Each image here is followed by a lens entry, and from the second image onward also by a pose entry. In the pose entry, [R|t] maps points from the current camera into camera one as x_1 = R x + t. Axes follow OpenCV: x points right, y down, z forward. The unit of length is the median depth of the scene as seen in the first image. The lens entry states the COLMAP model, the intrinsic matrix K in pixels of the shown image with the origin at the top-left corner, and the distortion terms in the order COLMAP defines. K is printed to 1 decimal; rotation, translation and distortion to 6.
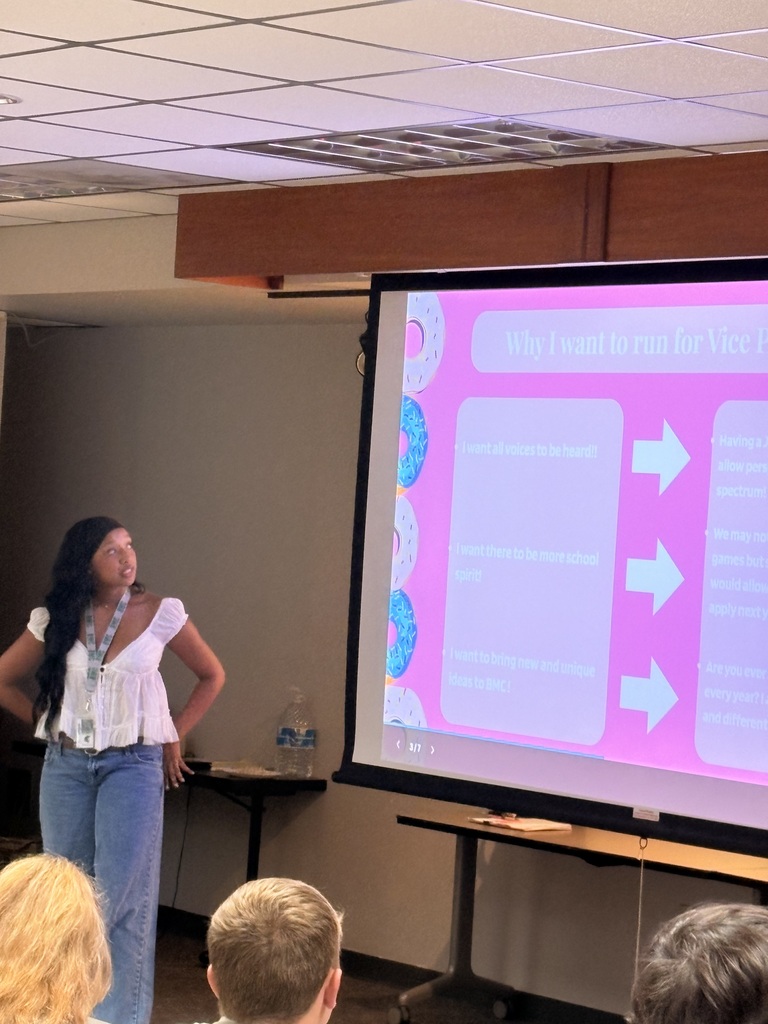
lens RADIAL K [[3085.2, 0, 452.3], [0, 3085.2, 511.1], [0, 0, 1]] dist [0.062957, 11.399537]
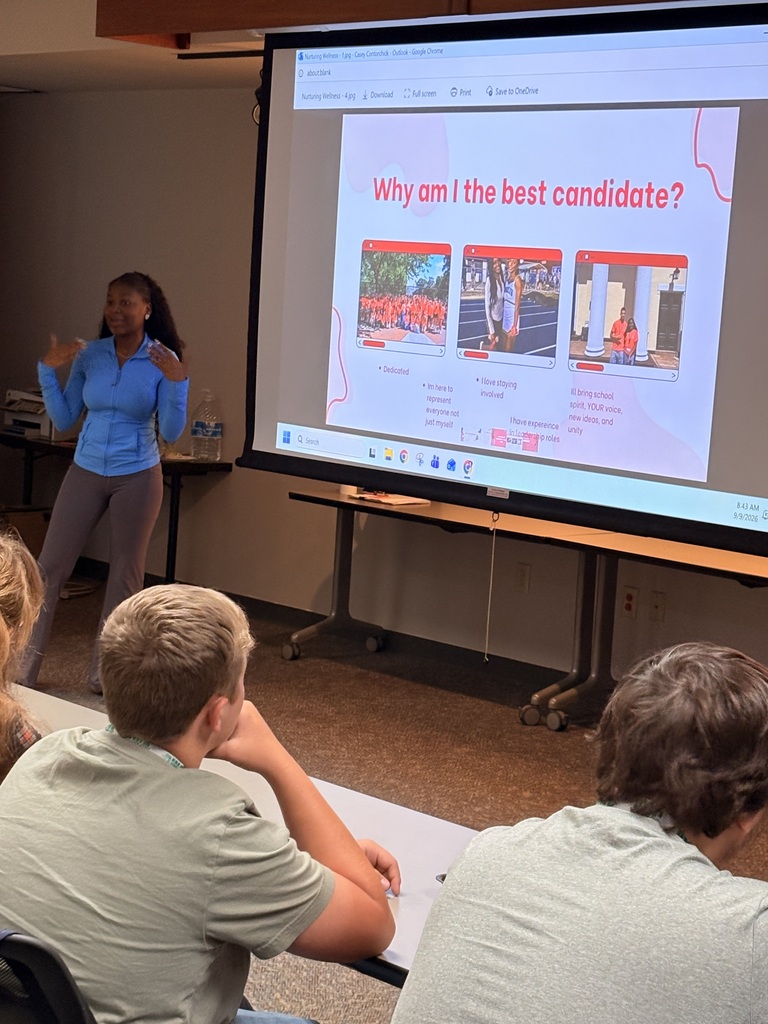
lens RADIAL K [[2226.0, 0, 384.0], [0, 2226.0, 512.0], [0, 0, 1]] dist [0.579198, 0.155841]
pose [[0.999643, 0.001352, 0.026684, -0.003754], [-0.004244, 0.994075, 0.108615, 0.009339], [-0.026379, -0.108689, 0.993726, 0.112368]]
